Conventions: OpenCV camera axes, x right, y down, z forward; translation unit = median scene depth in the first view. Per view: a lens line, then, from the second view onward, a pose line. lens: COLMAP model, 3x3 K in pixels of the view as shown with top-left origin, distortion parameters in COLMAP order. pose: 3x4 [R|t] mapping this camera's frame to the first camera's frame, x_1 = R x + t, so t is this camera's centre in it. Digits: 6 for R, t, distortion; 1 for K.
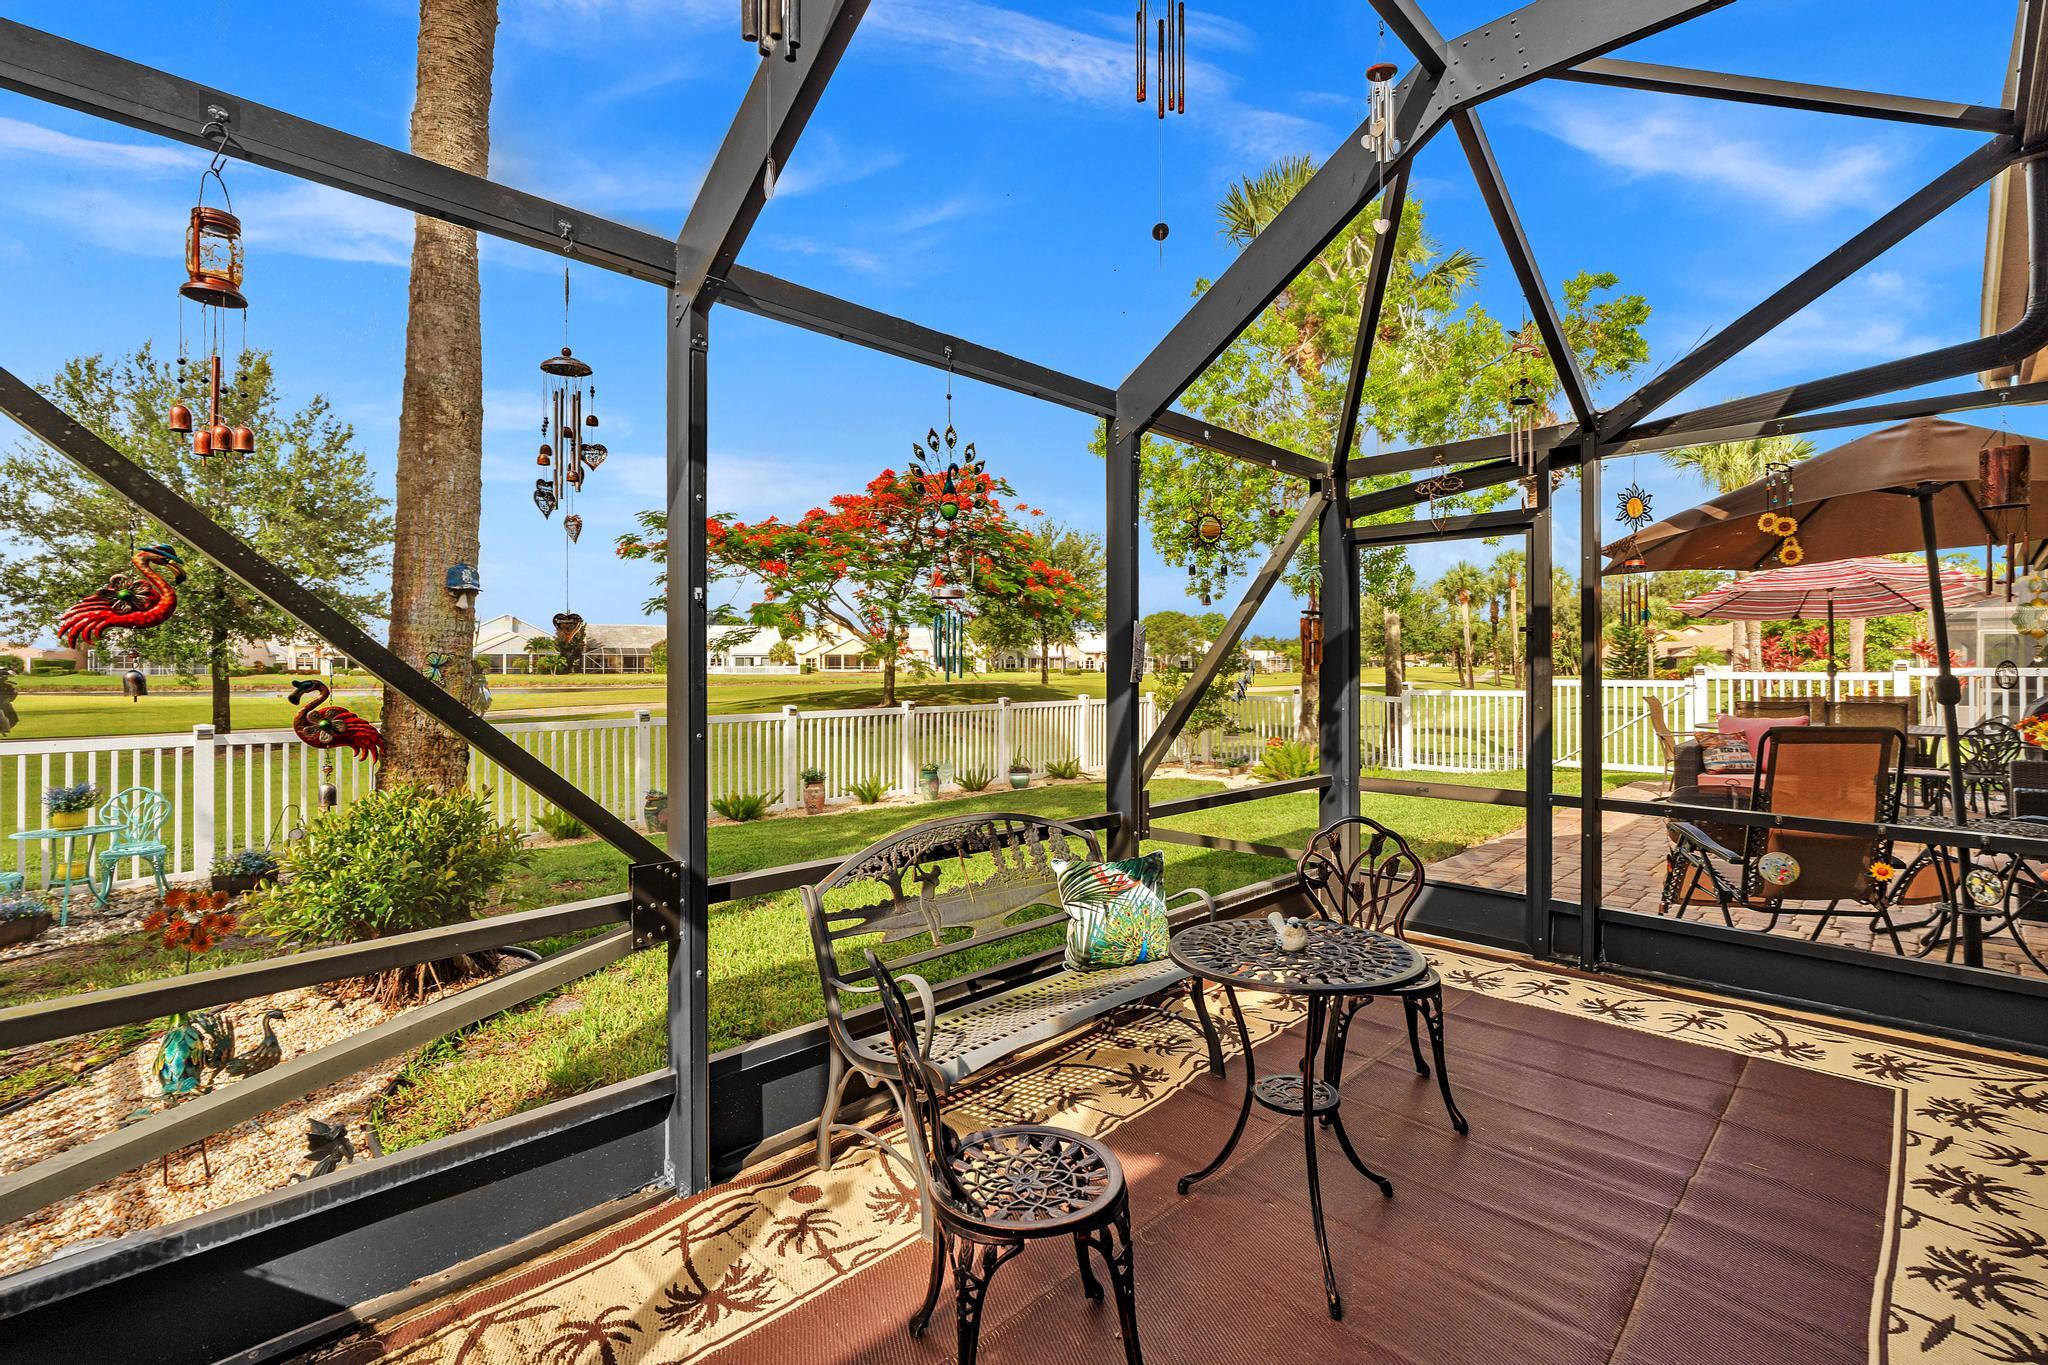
lens RADIAL K [[935.9, 0, 1012.4], [0, 935.9, 662.8], [0, 0, 1]] dist [-0.008781, 0.001464]
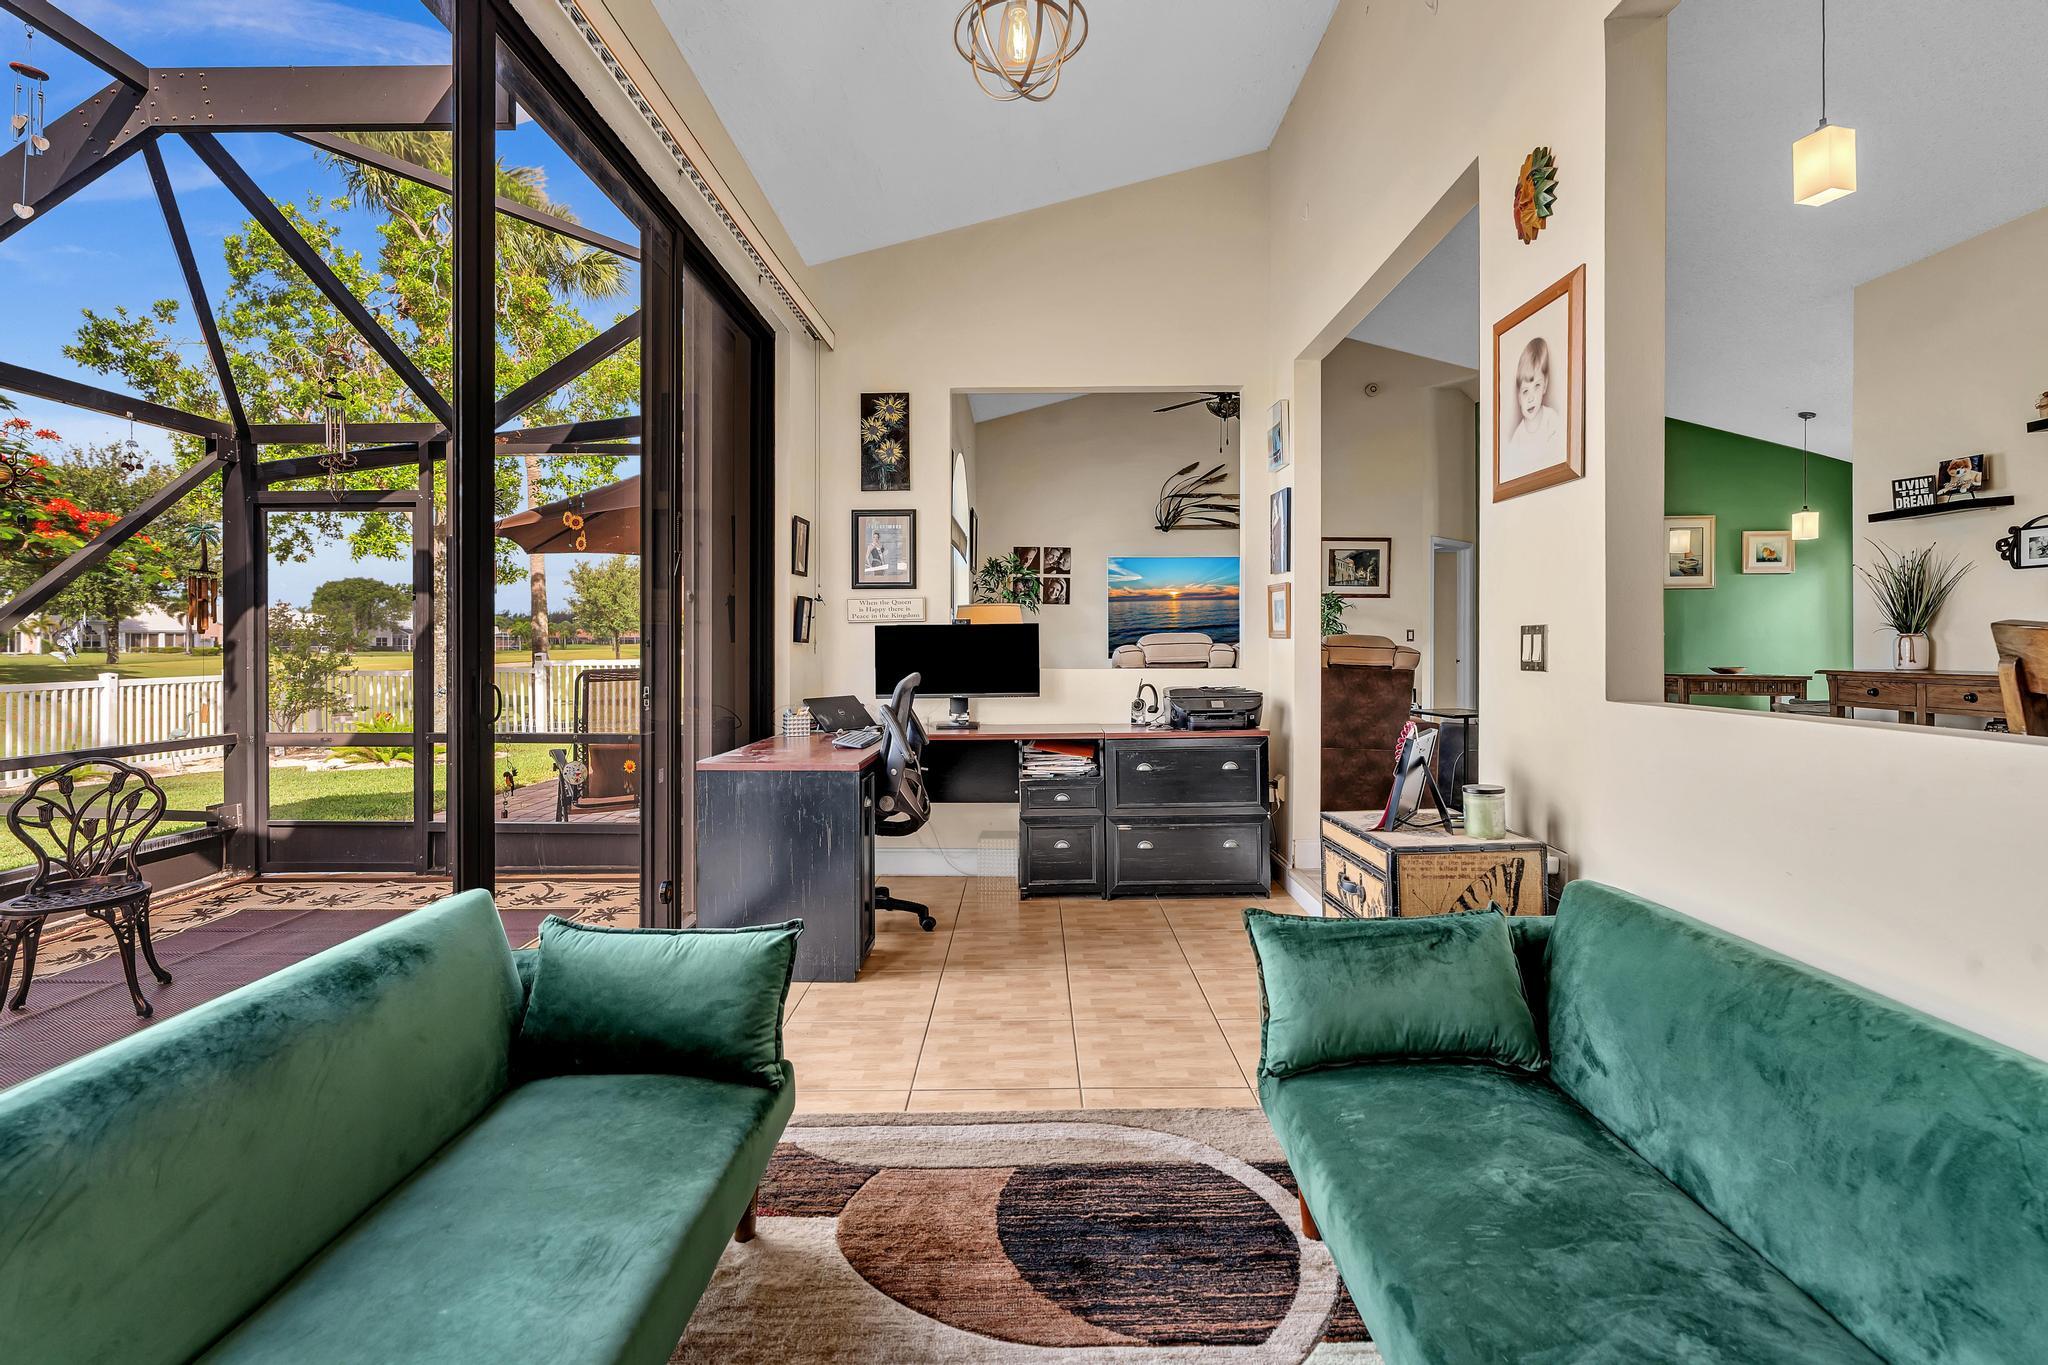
lens RADIAL K [[930.9, 0, 1017.3], [0, 930.9, 644.9], [0, 0, 1]] dist [-0.008631, 0.002624]
pose [[0.709607, -0.001475, 0.704596, 0.085524], [-0.001908, 0.999990, 0.004015, 0.006841], [-0.704595, -0.004193, 0.709597, -0.112029]]
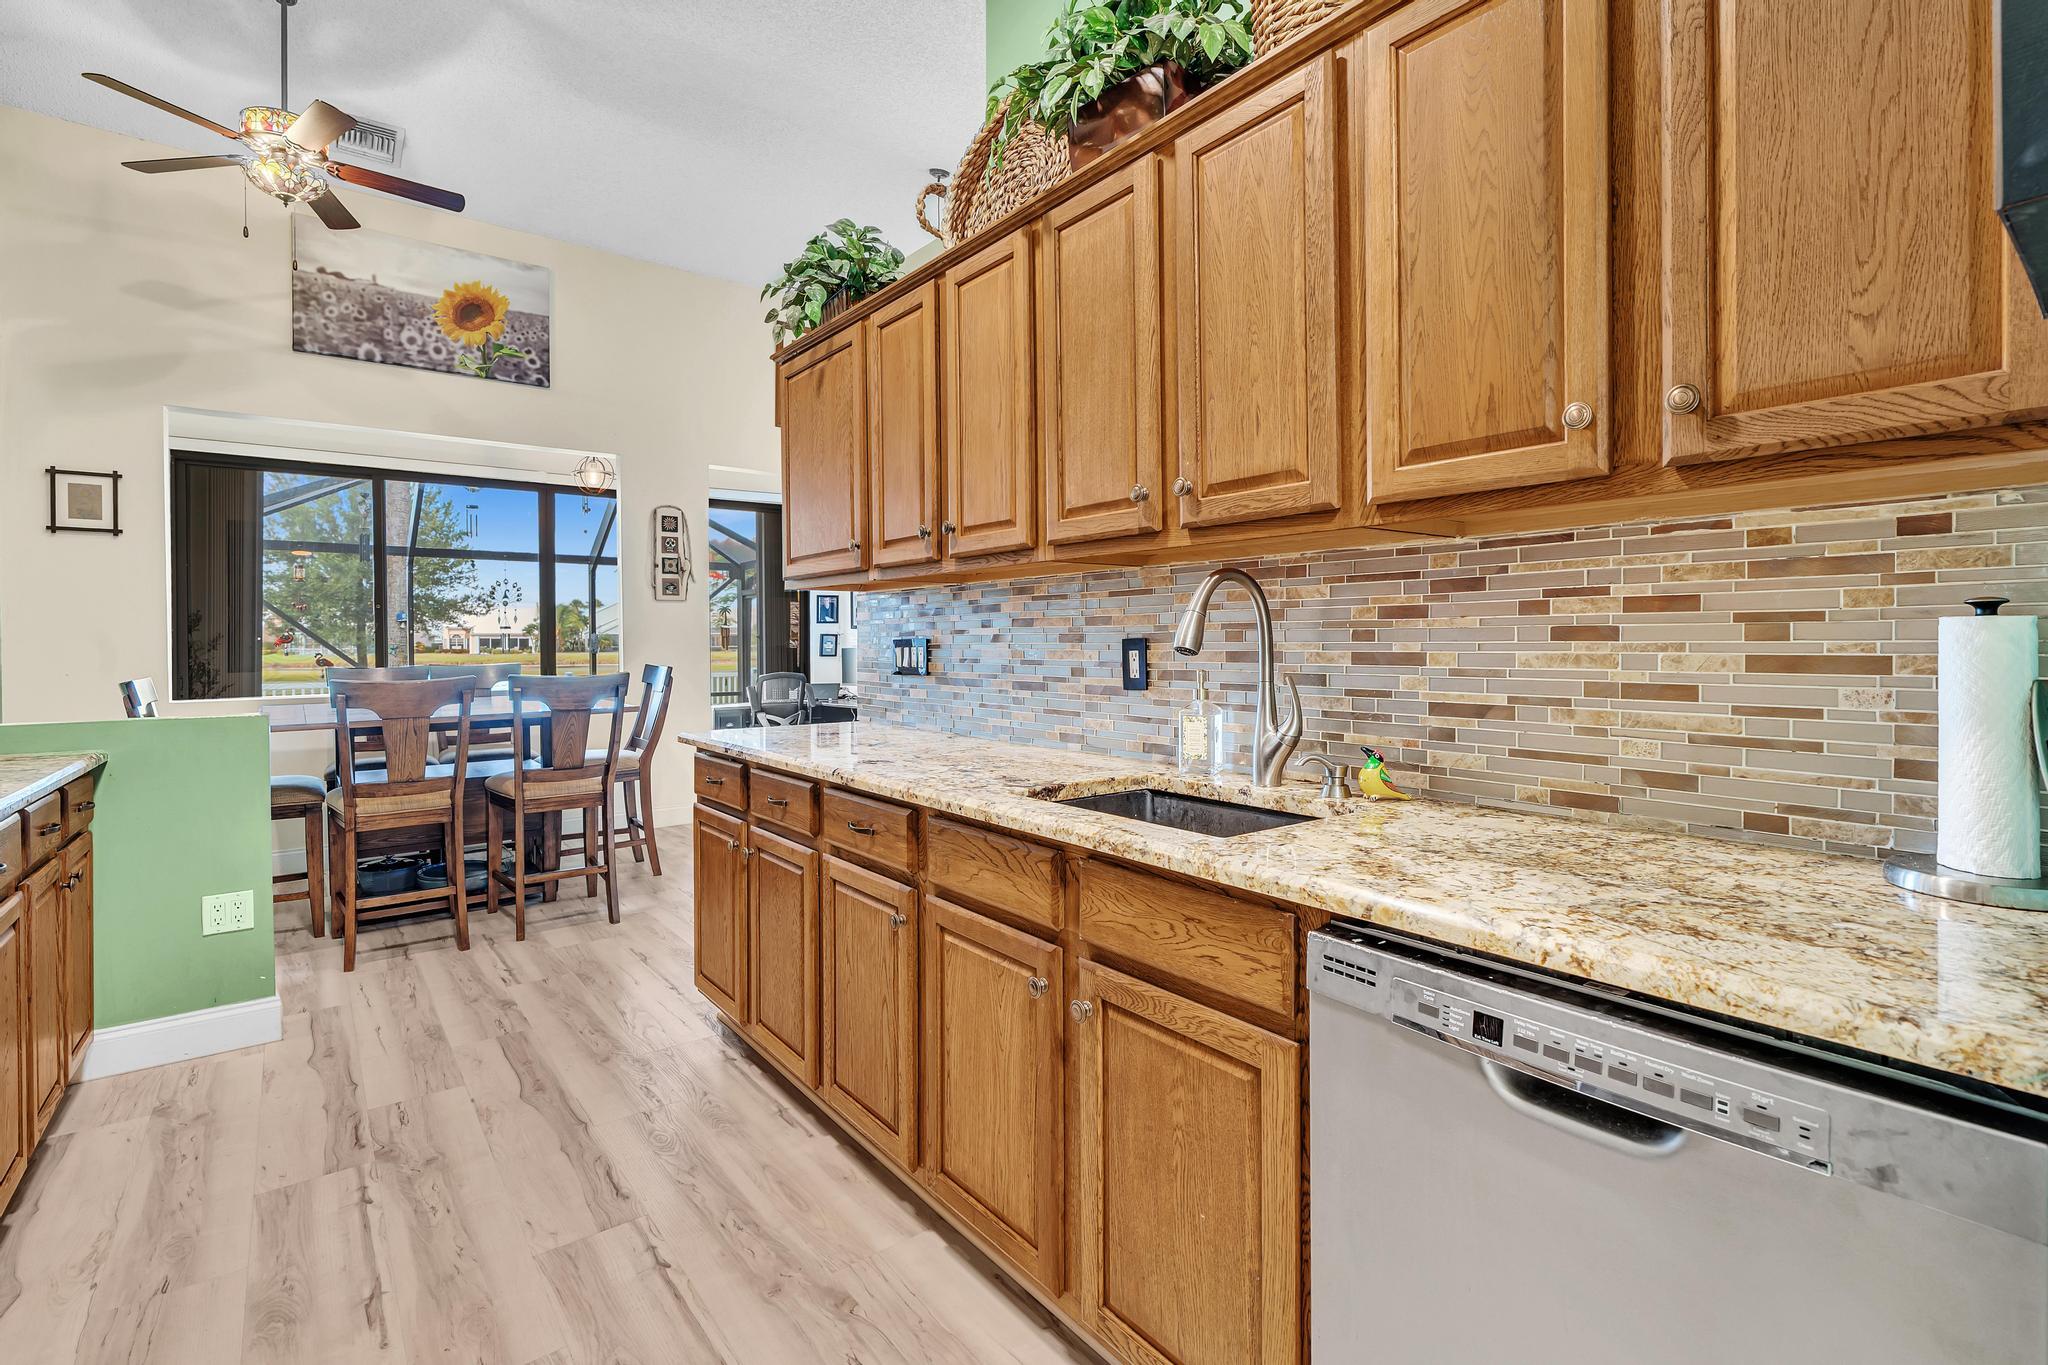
lens RADIAL K [[930.9, 0, 1022.7], [0, 930.9, 643.5], [0, 0, 1]] dist [-0.008631, 0.002624]
pose [[0.993964, -0.005818, -0.109551, 0.484472], [0.006334, 0.999970, 0.004361, -0.004382], [0.109523, -0.005029, 0.993972, -0.482105]]
